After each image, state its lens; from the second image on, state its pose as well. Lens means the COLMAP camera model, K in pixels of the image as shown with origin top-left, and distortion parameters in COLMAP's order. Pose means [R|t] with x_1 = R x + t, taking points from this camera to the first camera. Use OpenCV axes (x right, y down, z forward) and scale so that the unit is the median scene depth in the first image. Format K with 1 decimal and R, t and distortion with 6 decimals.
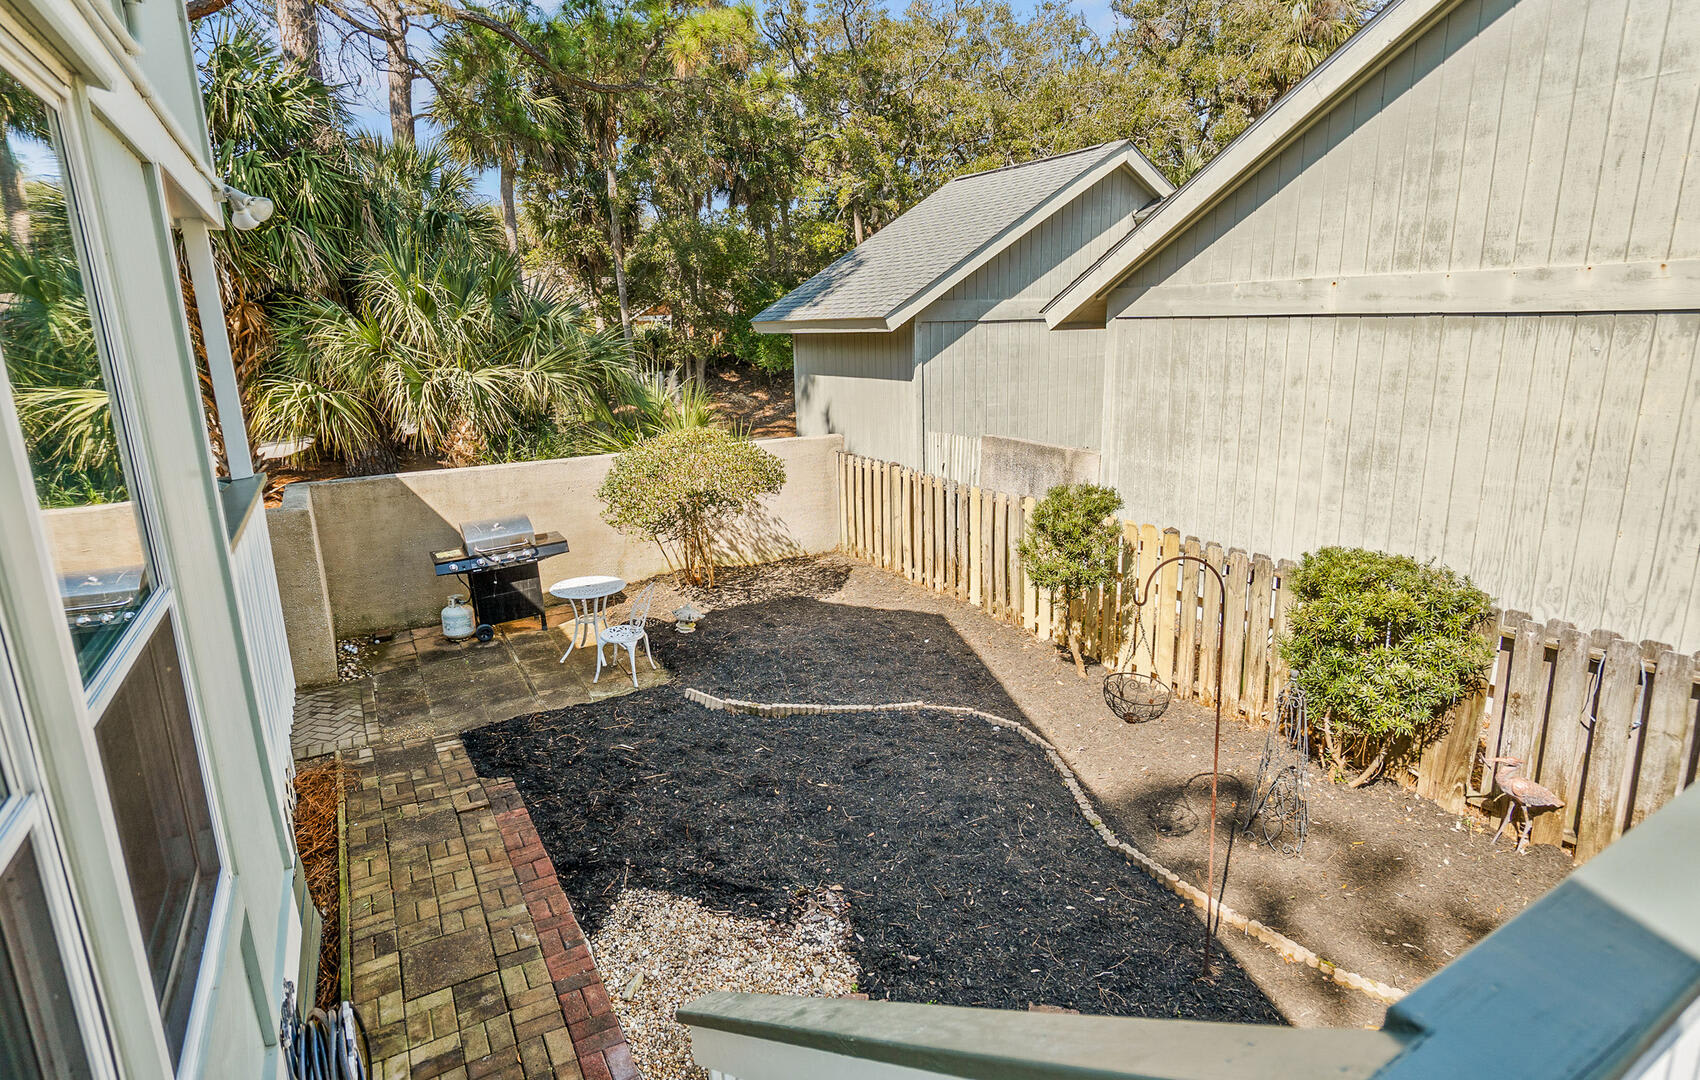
lens RADIAL K [[872.3, 0, 850.0], [0, 872.3, 540.0], [0, 0, 1]] dist [-0.053746, 0.033396]
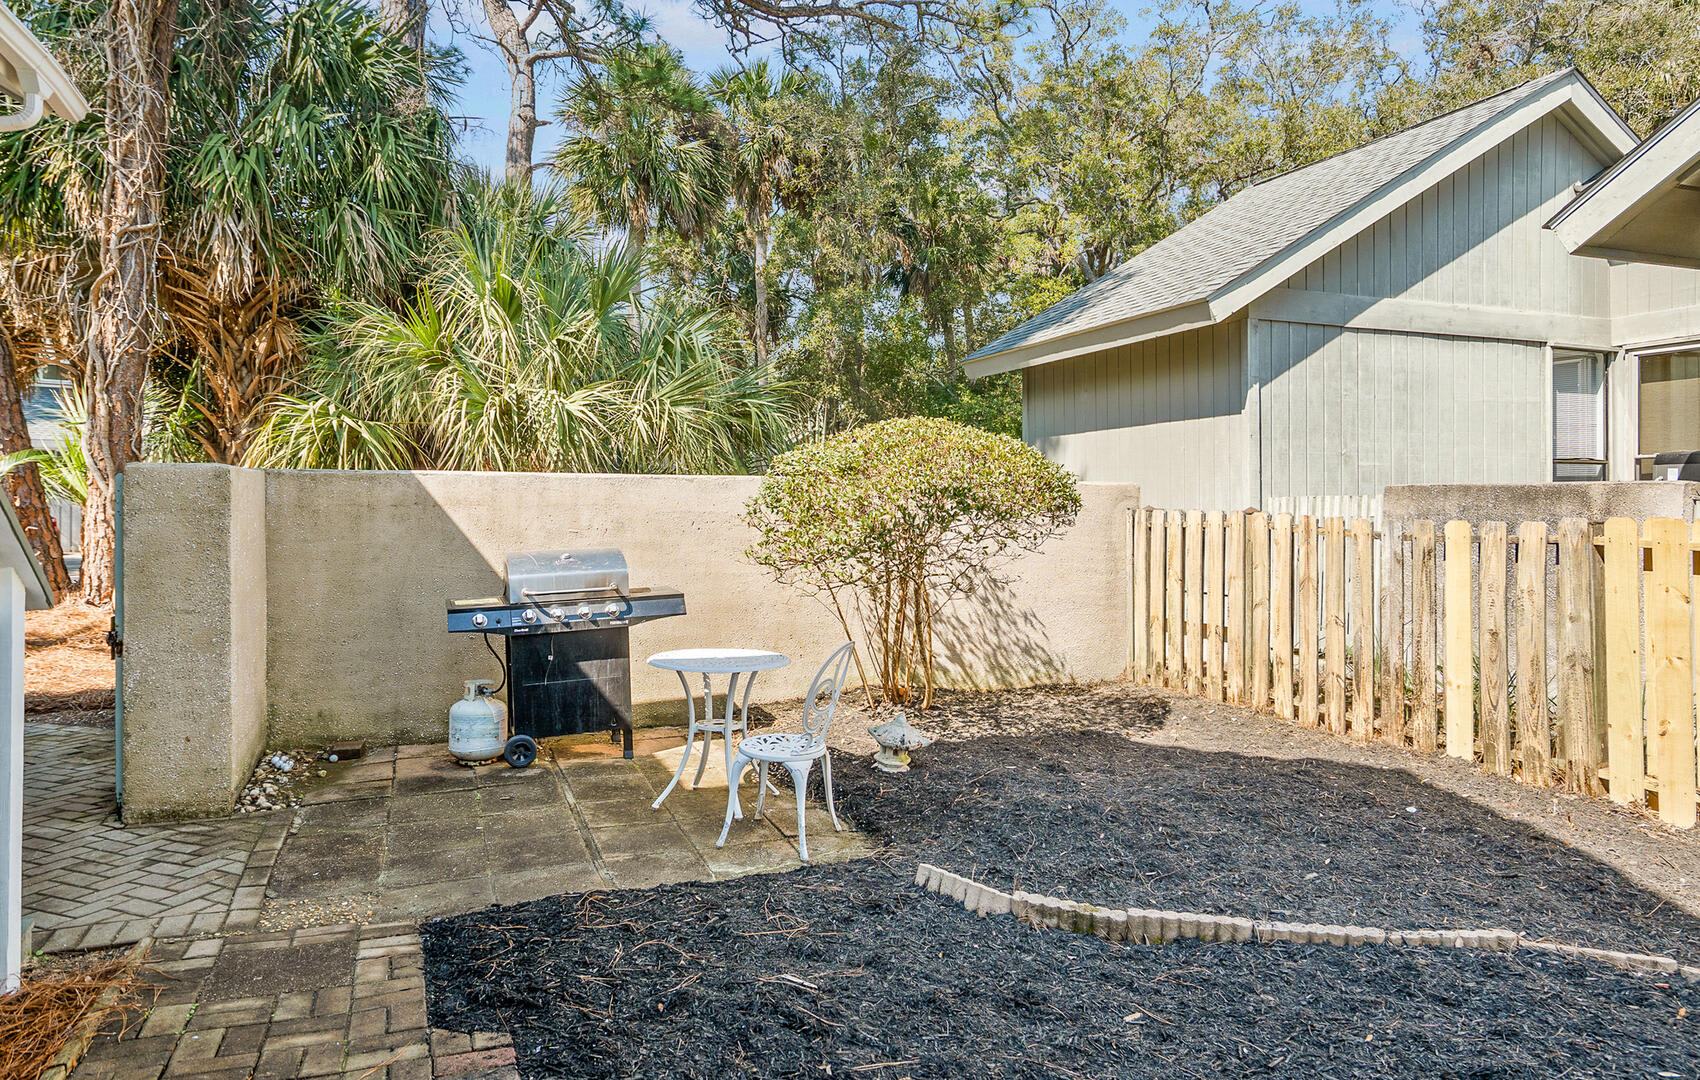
lens RADIAL K [[1077.8, 0, 855.2], [0, 1077.8, 507.0], [0, 0, 1]] dist [-0.036619, 0.044958]
pose [[0.988633, 0.021340, -0.148829, -0.120507], [-0.055585, 0.971620, -0.229923, 0.102292], [0.139699, 0.235582, 0.961762, 0.351432]]
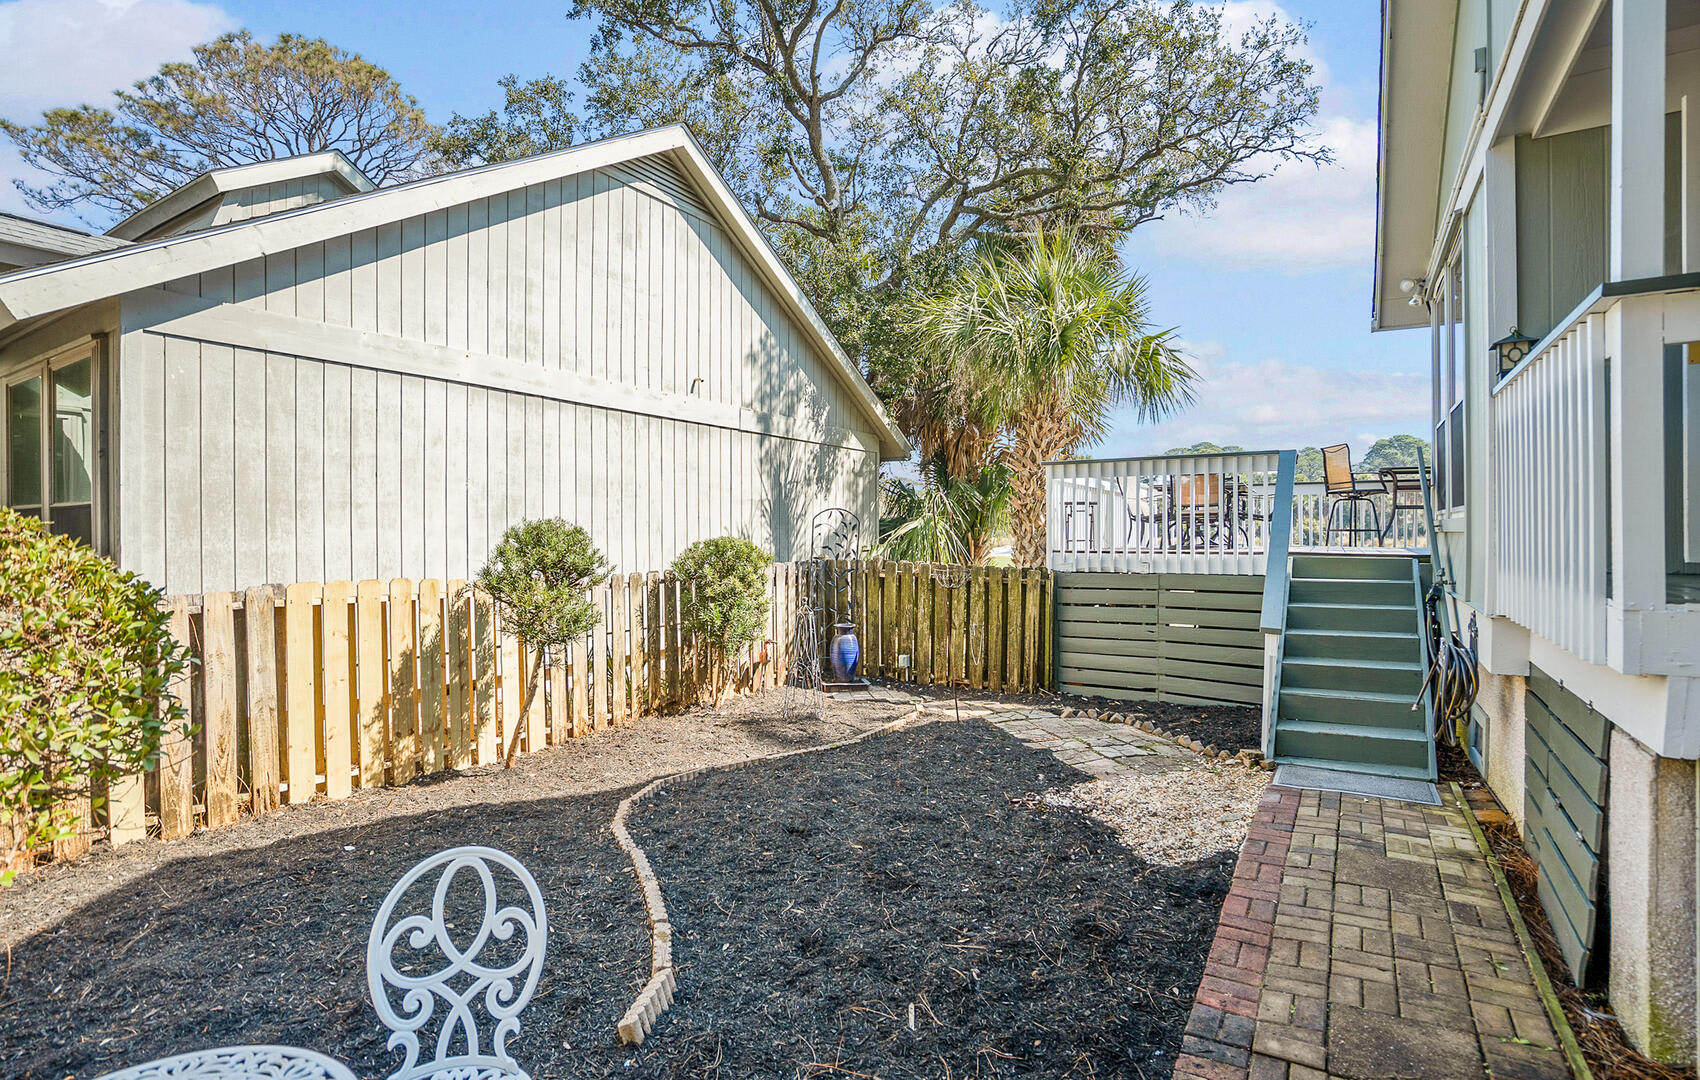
lens RADIAL K [[808.7, 0, 850.0], [0, 808.7, 540.0], [0, 0, 1]] dist [-0.000318, -0.000086]
pose [[-0.467917, 0.017261, 0.883604, -0.479707], [0.223102, 0.969734, 0.099202, -0.047189], [-0.855149, 0.243552, -0.457606, 0.886488]]
